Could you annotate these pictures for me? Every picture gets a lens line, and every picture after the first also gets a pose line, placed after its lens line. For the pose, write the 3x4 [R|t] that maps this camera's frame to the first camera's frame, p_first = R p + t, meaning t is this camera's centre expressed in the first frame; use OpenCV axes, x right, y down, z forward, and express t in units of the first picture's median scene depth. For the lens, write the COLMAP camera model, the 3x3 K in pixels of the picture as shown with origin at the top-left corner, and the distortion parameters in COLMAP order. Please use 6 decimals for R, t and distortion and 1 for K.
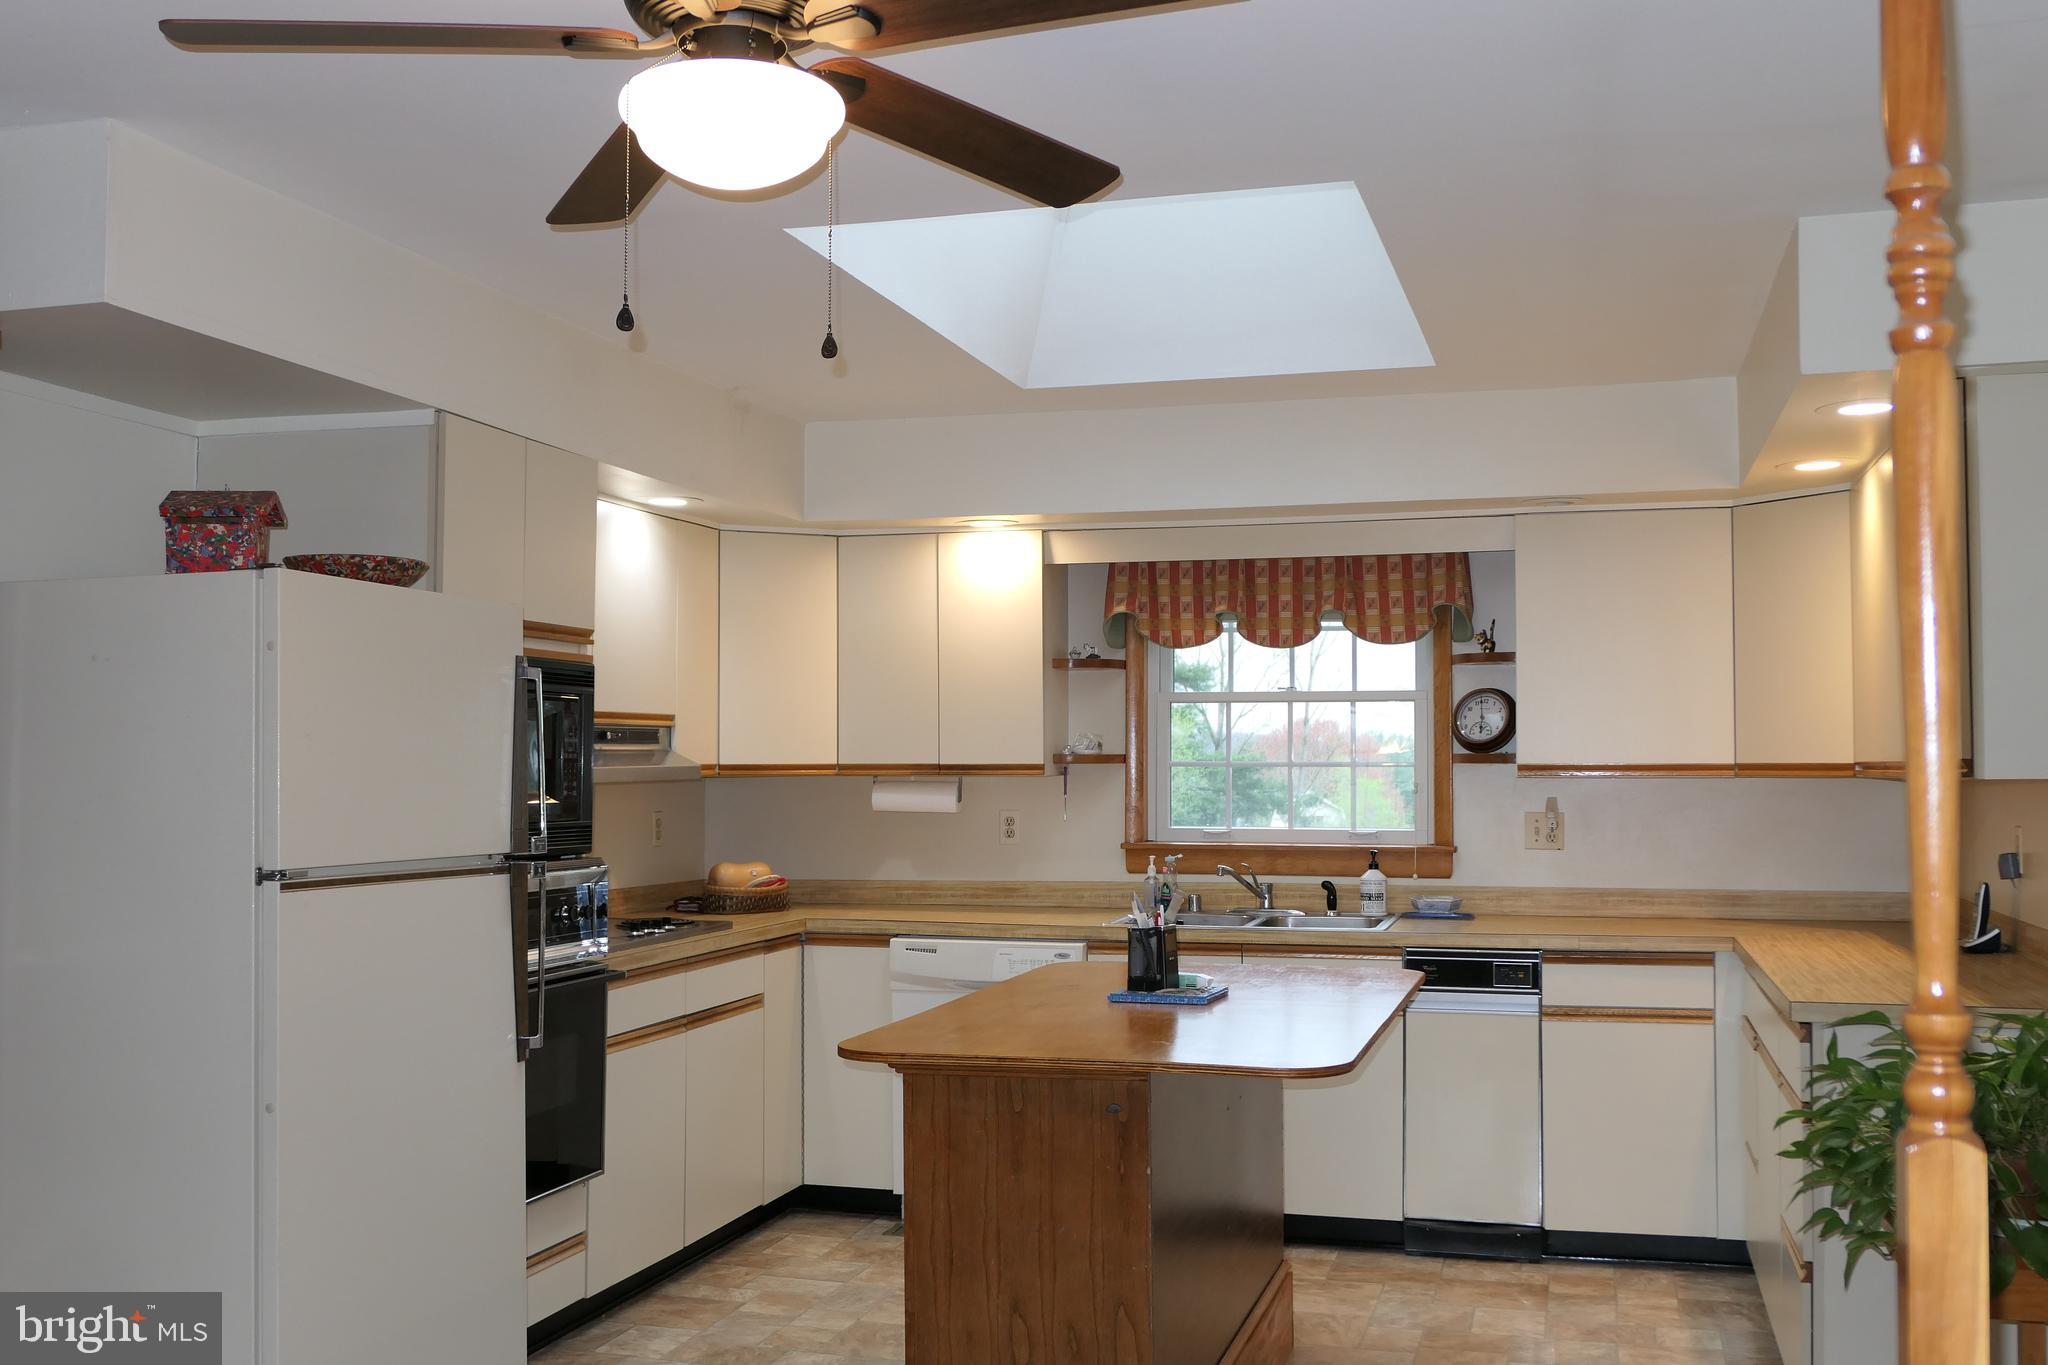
lens RADIAL K [[2020.0, 0, 1027.1], [0, 2020.0, 681.8], [0, 0, 1]] dist [-0.027078, 0.000000]
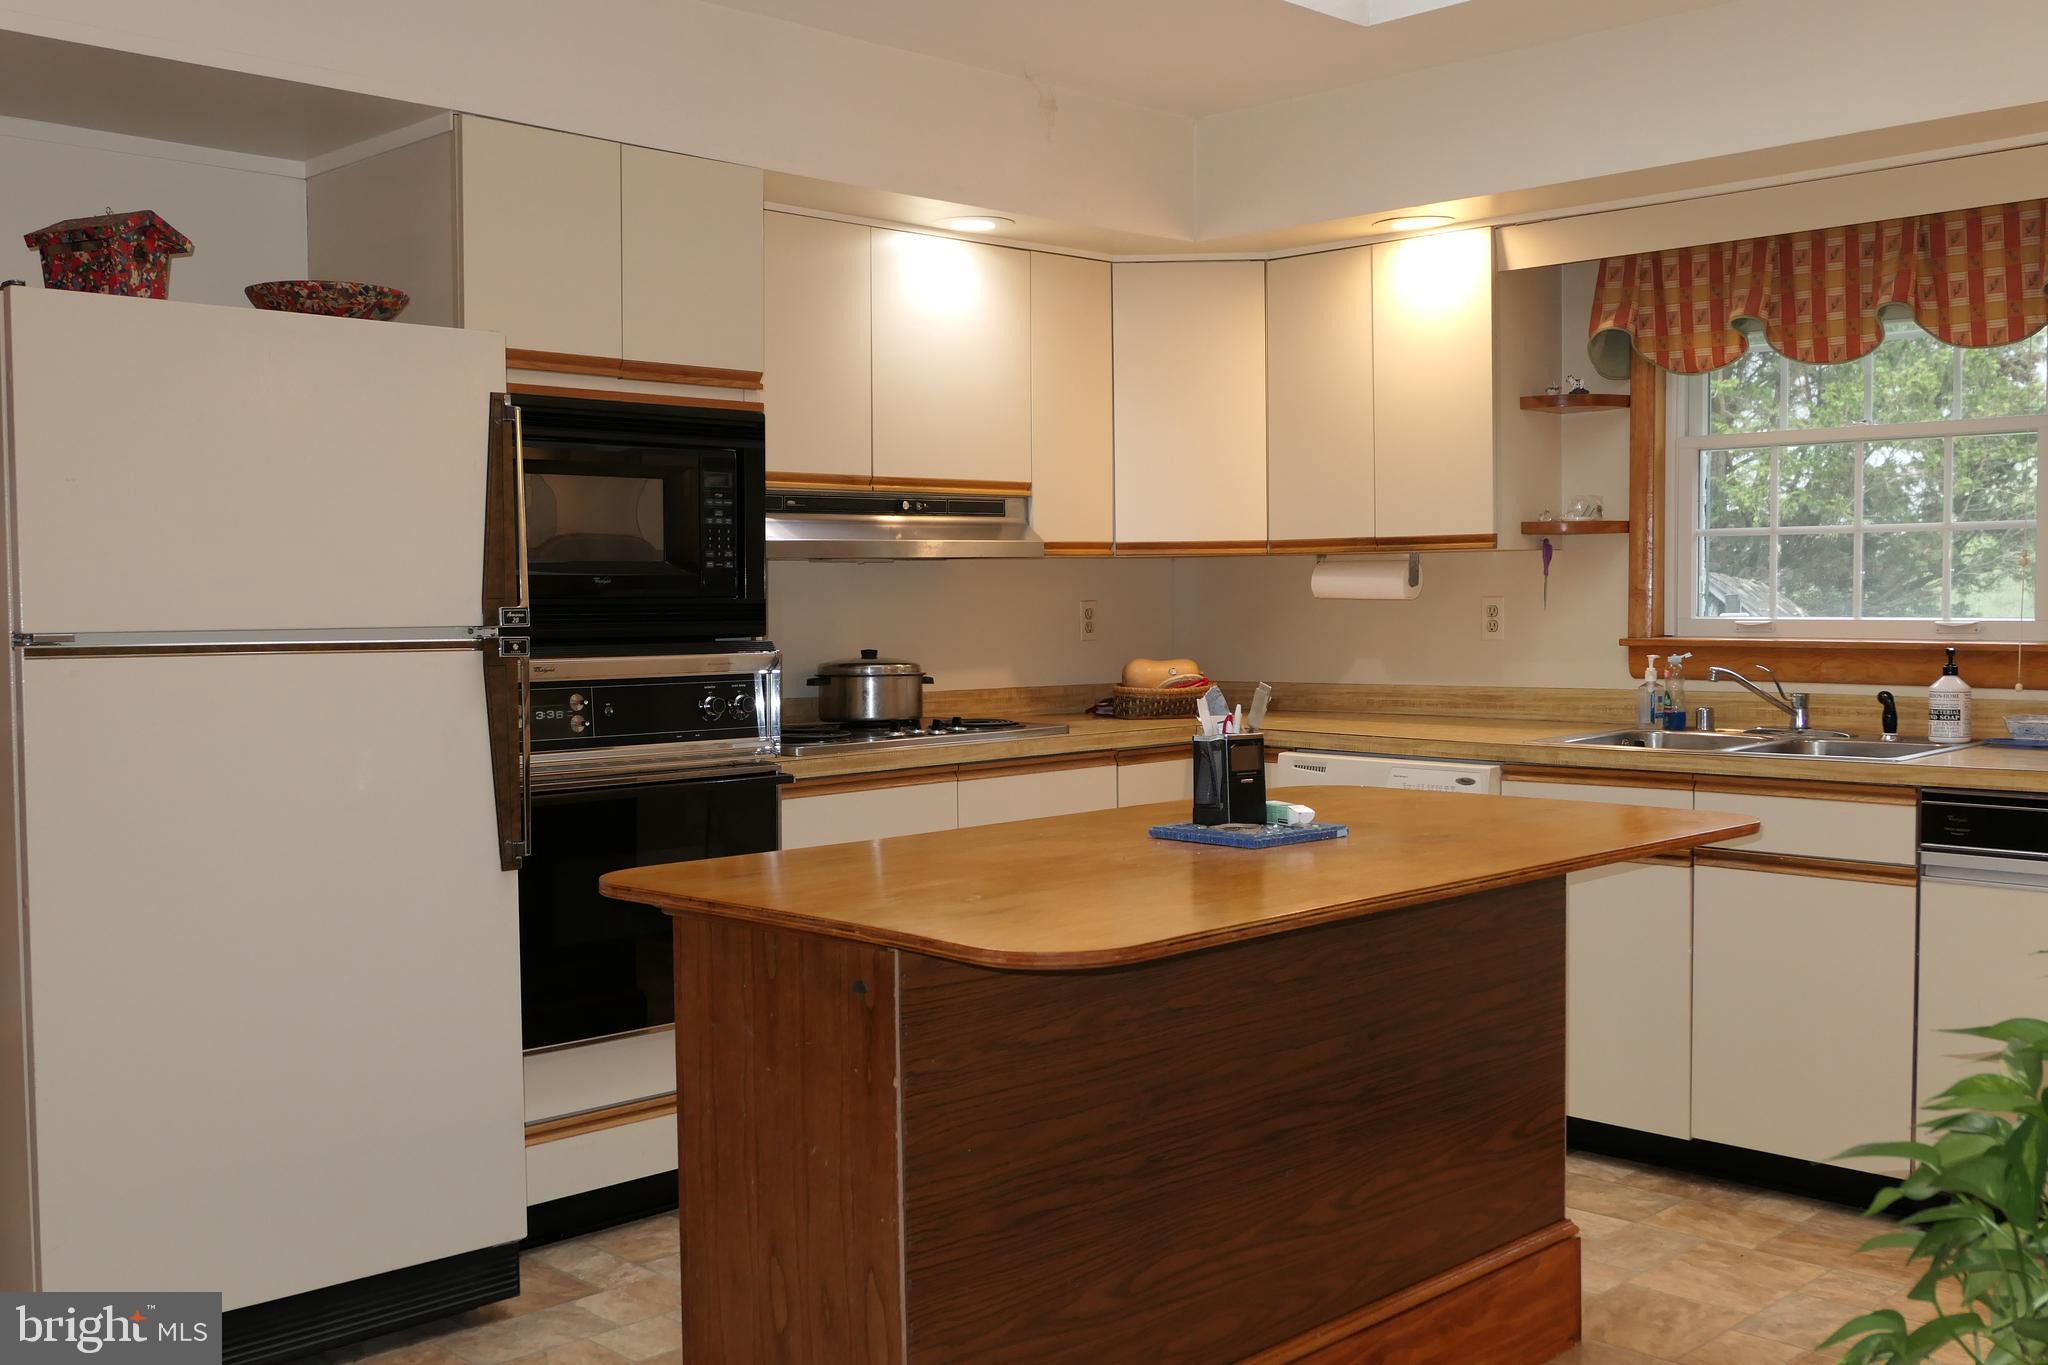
lens RADIAL K [[2020.0, 0, 1021.8], [0, 2020.0, 680.6], [0, 0, 1]] dist [-0.027078, 0.000000]
pose [[0.869115, 0.014148, -0.494407, 0.234529], [0.028789, 0.996449, 0.079121, 0.030726], [0.493771, -0.082999, 0.865622, 0.244669]]
